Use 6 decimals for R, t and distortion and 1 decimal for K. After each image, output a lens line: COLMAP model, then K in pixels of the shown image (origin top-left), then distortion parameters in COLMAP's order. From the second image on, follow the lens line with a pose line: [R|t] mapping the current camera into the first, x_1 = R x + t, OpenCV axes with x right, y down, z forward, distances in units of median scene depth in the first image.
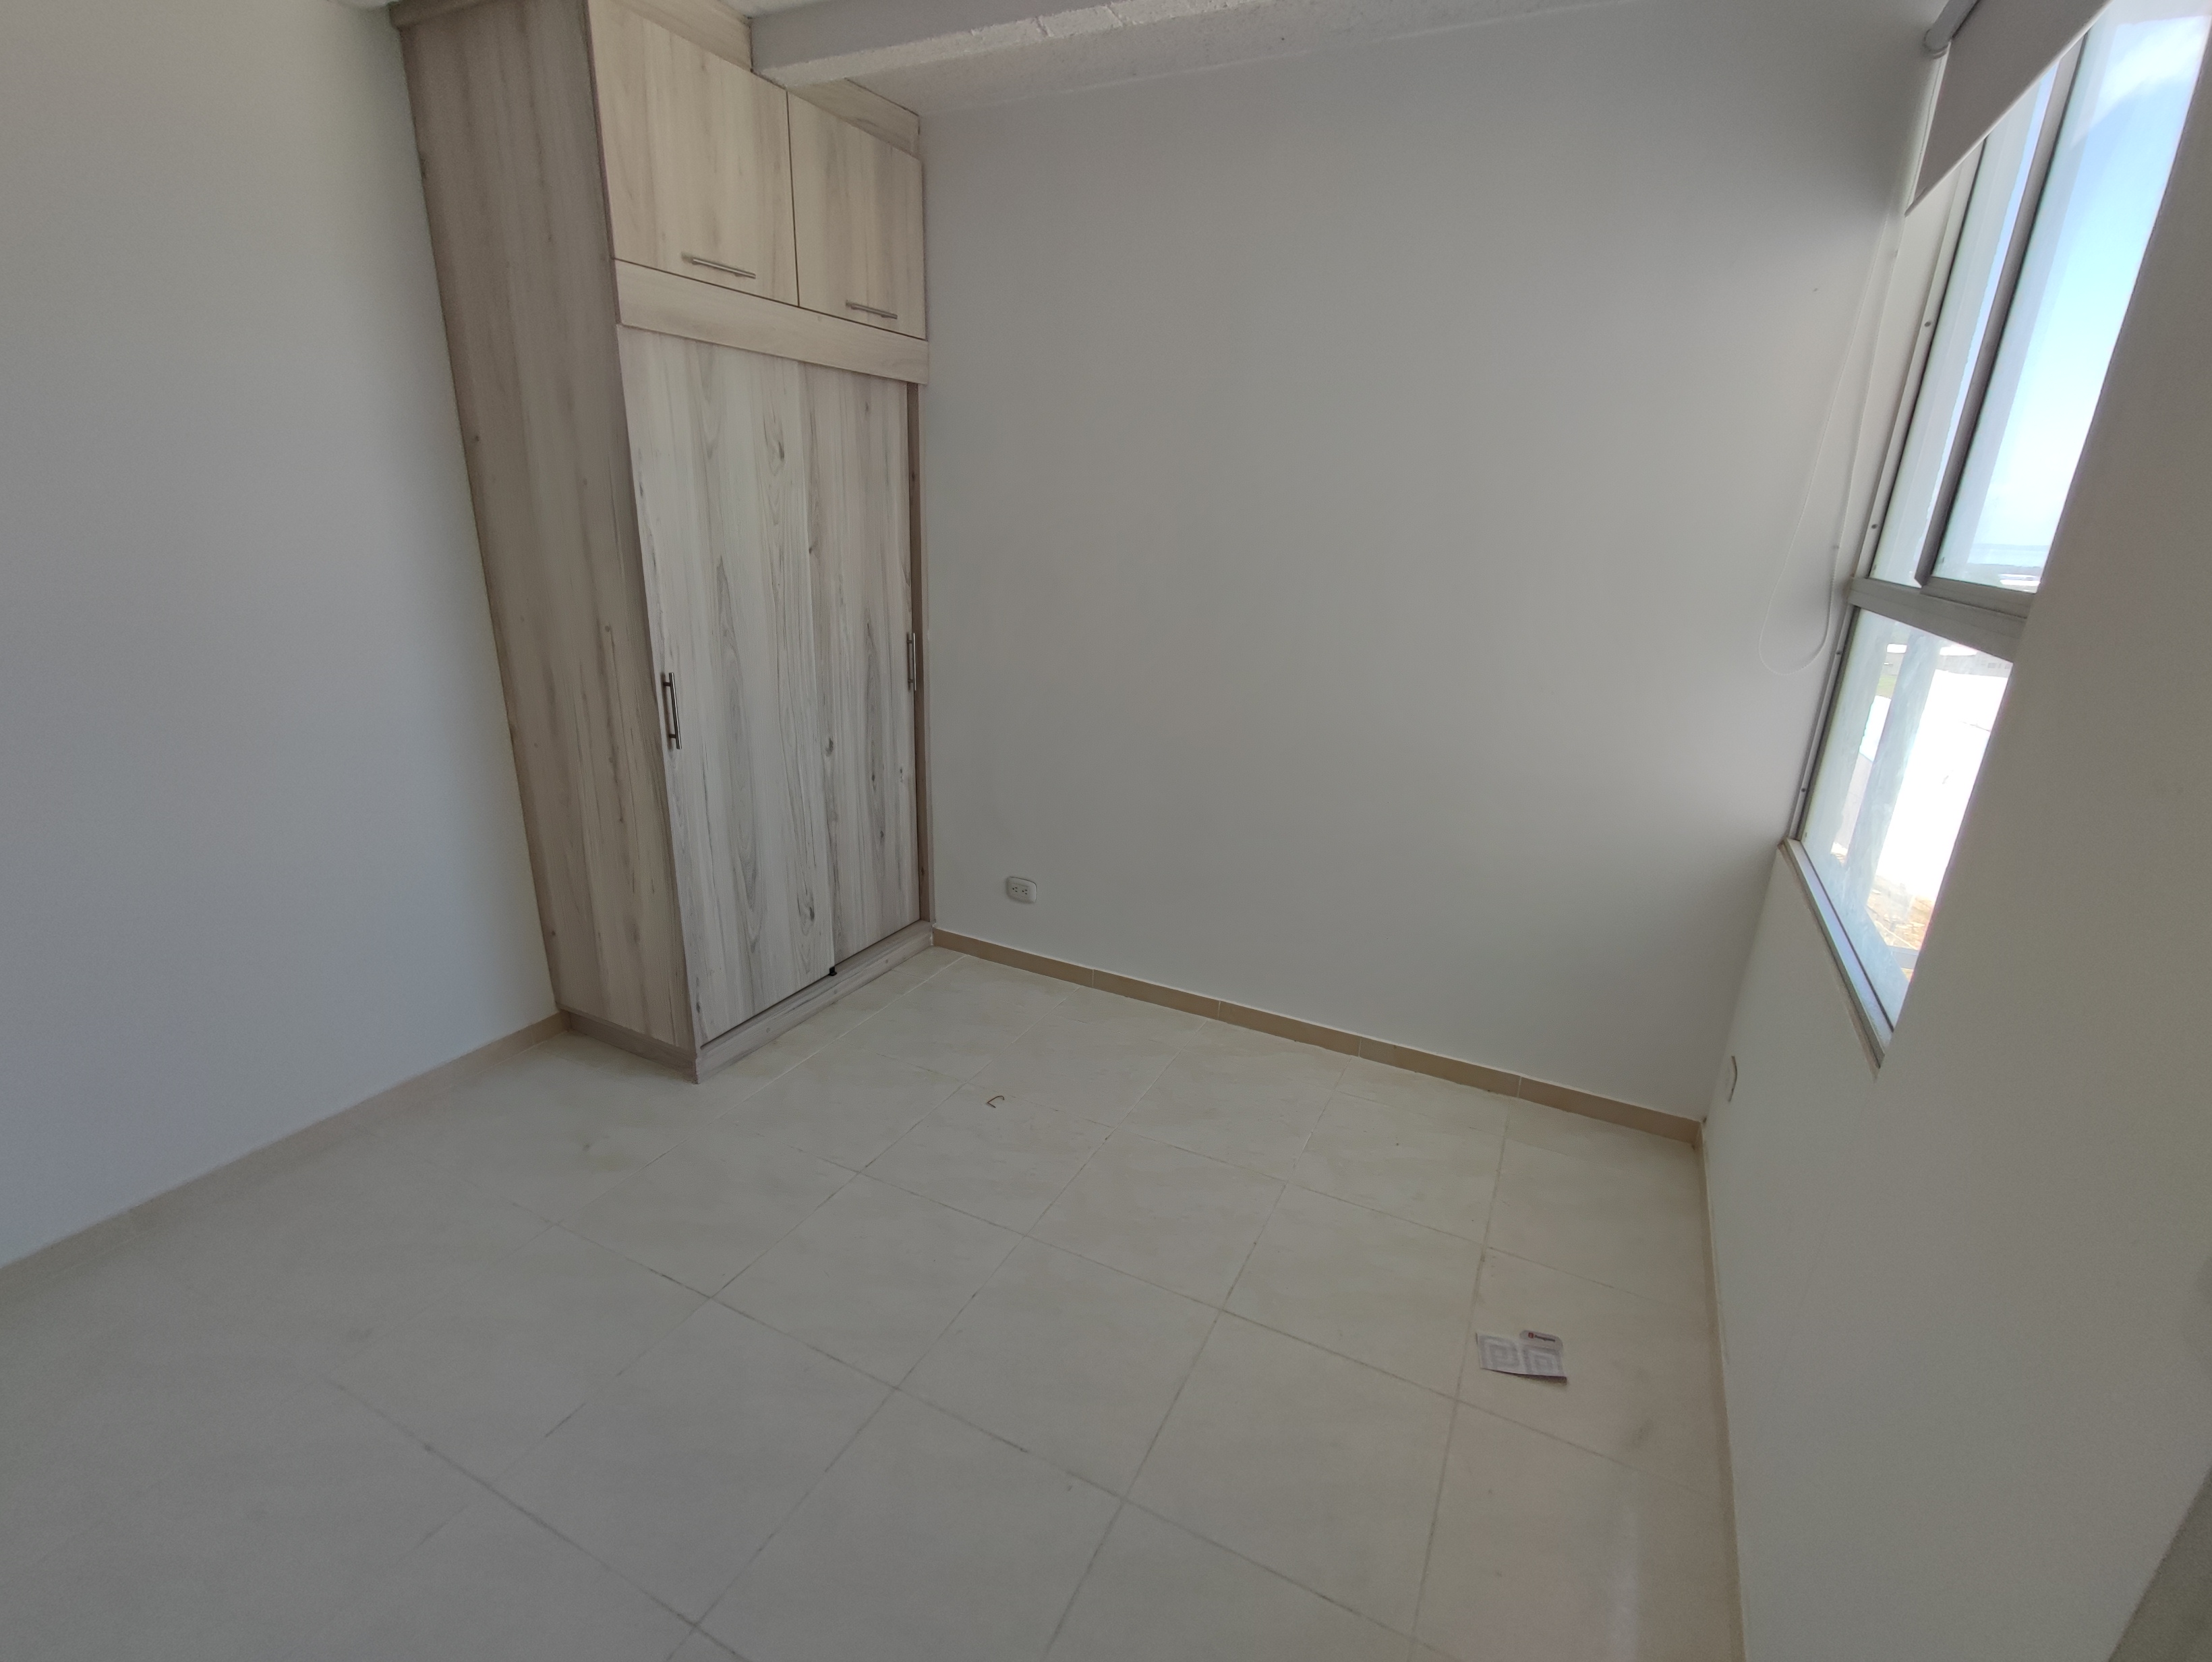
lens RADIAL K [[986.4, 0, 1114.2], [0, 986.4, 828.8], [0, 0, 1]] dist [-0.016182, 0.000314]
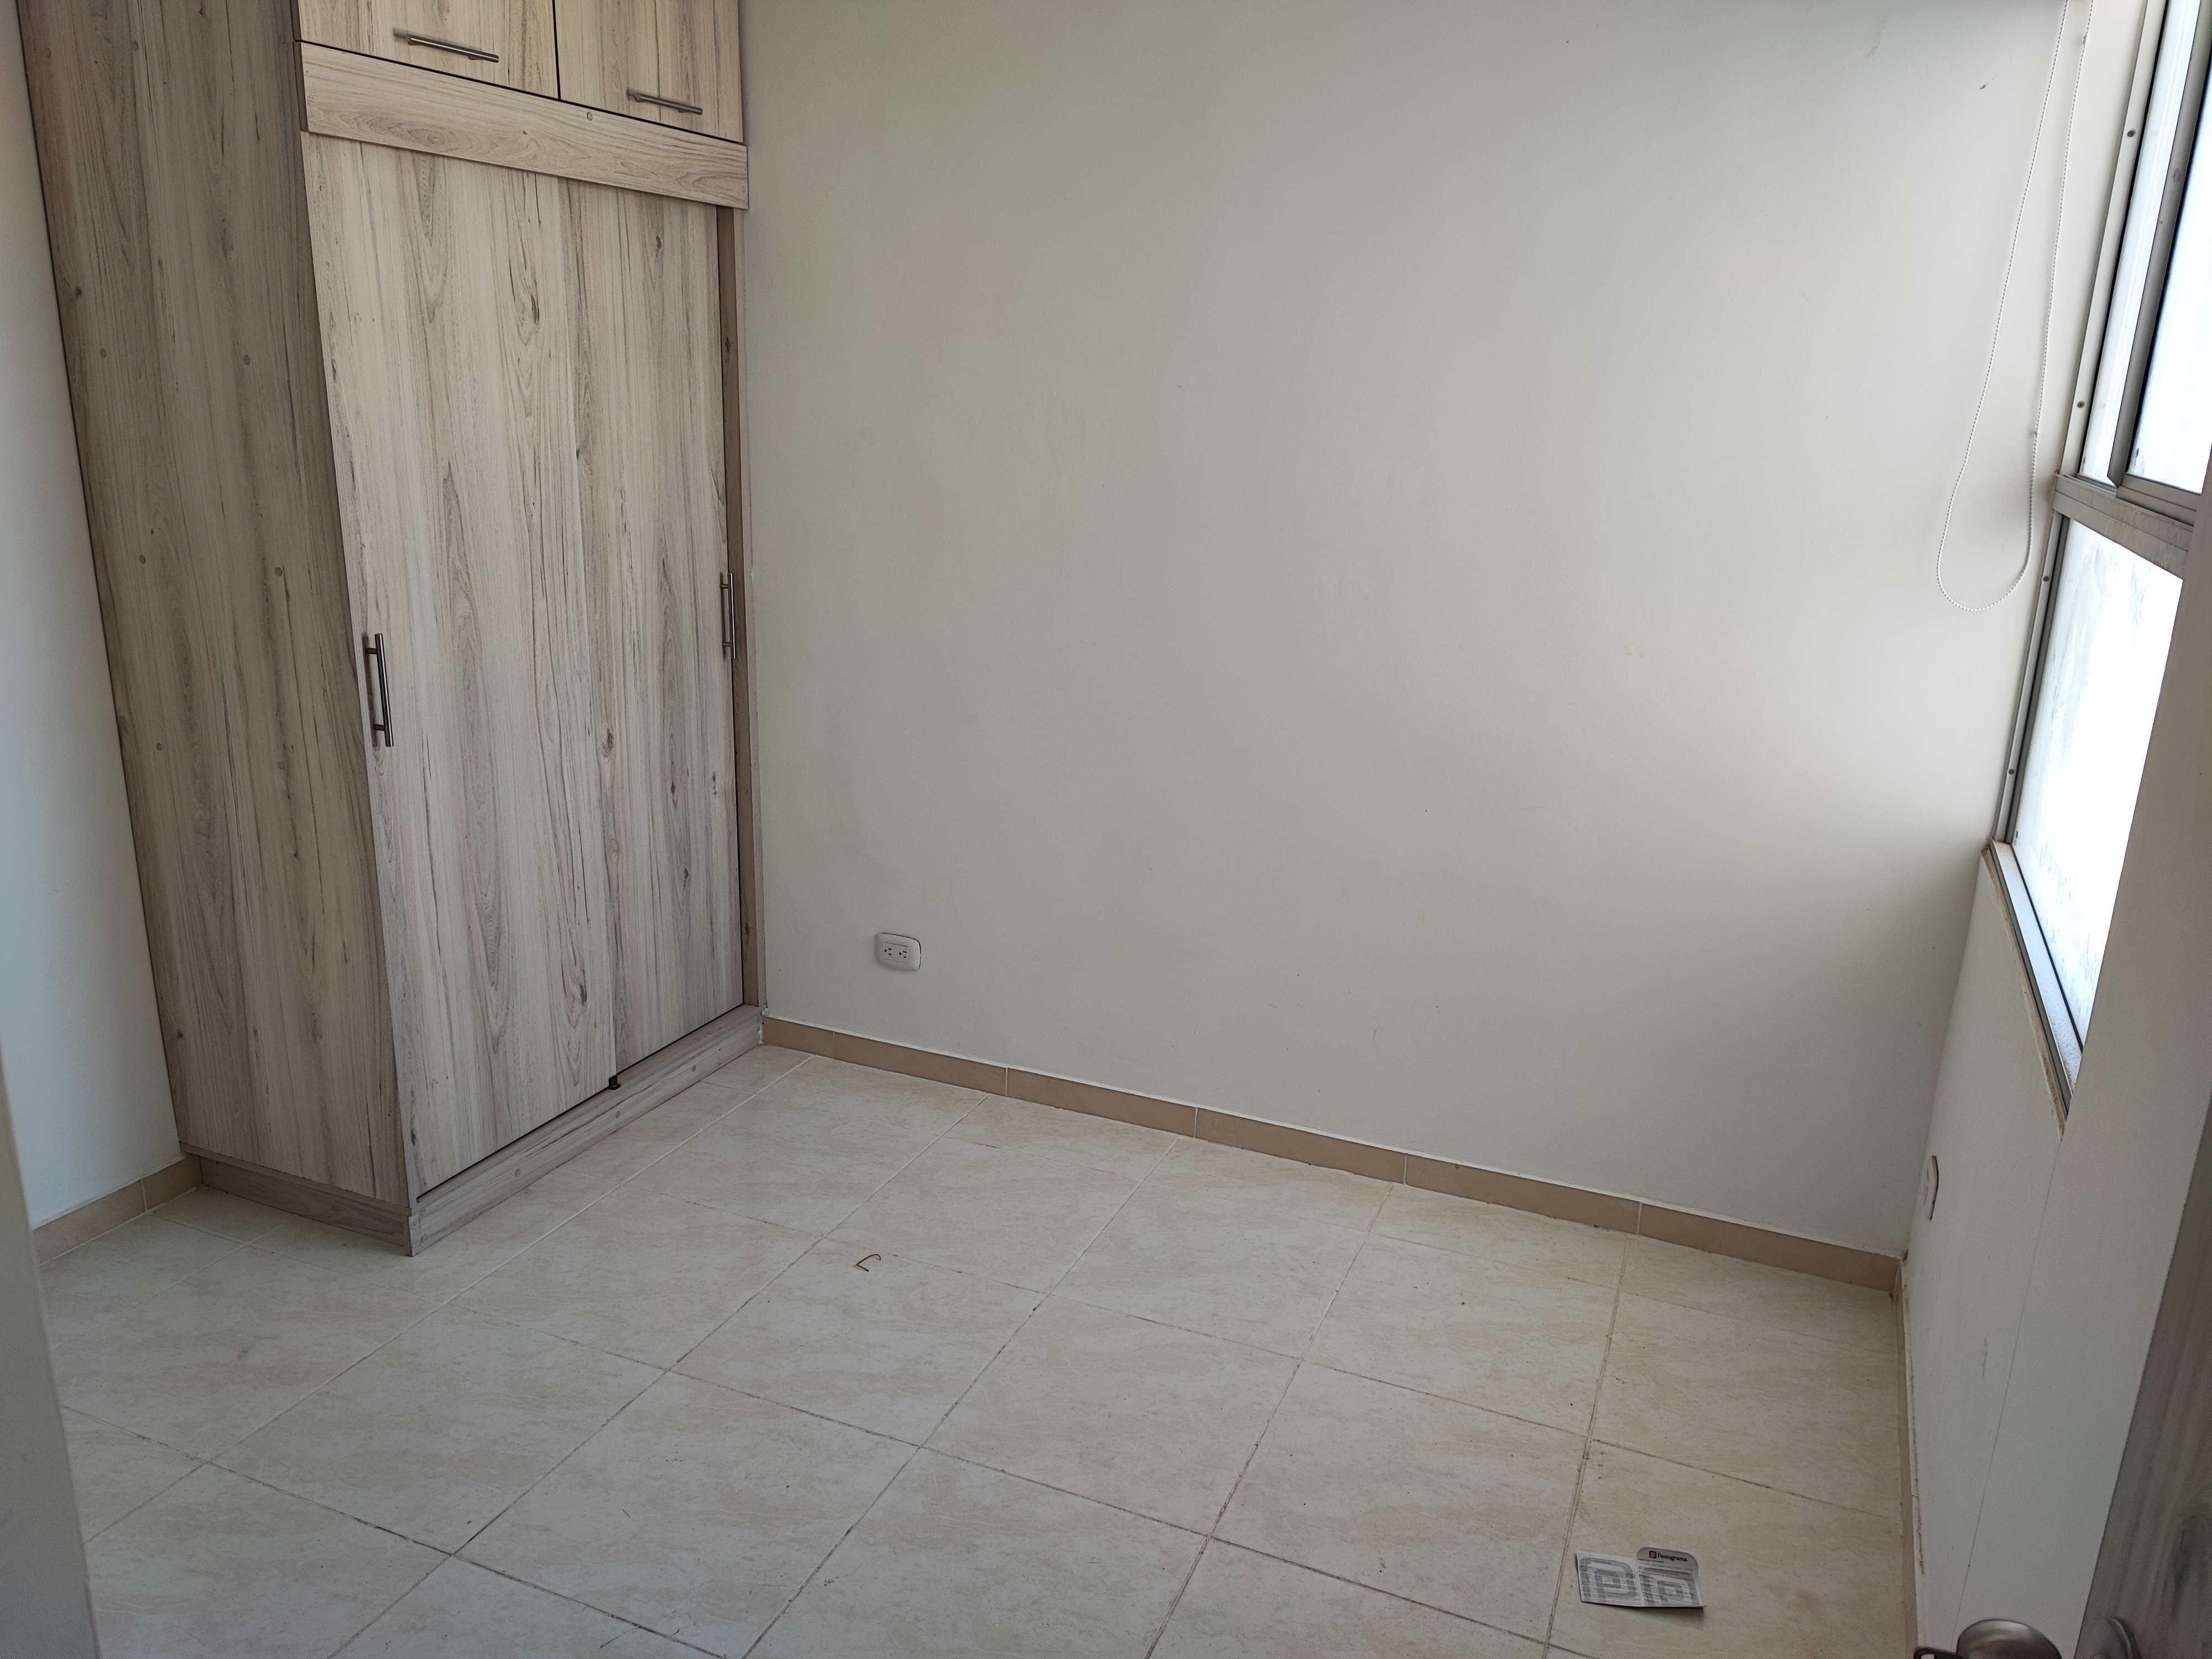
lens RADIAL K [[1605.7, 0, 1096.8], [0, 1605.7, 804.4], [0, 0, 1]] dist [0.046065, -0.076004]
pose [[0.998782, -0.020476, 0.044896, -0.007981], [0.022755, 0.998447, -0.050855, 0.023938], [-0.043785, 0.051815, 0.997696, -0.115654]]
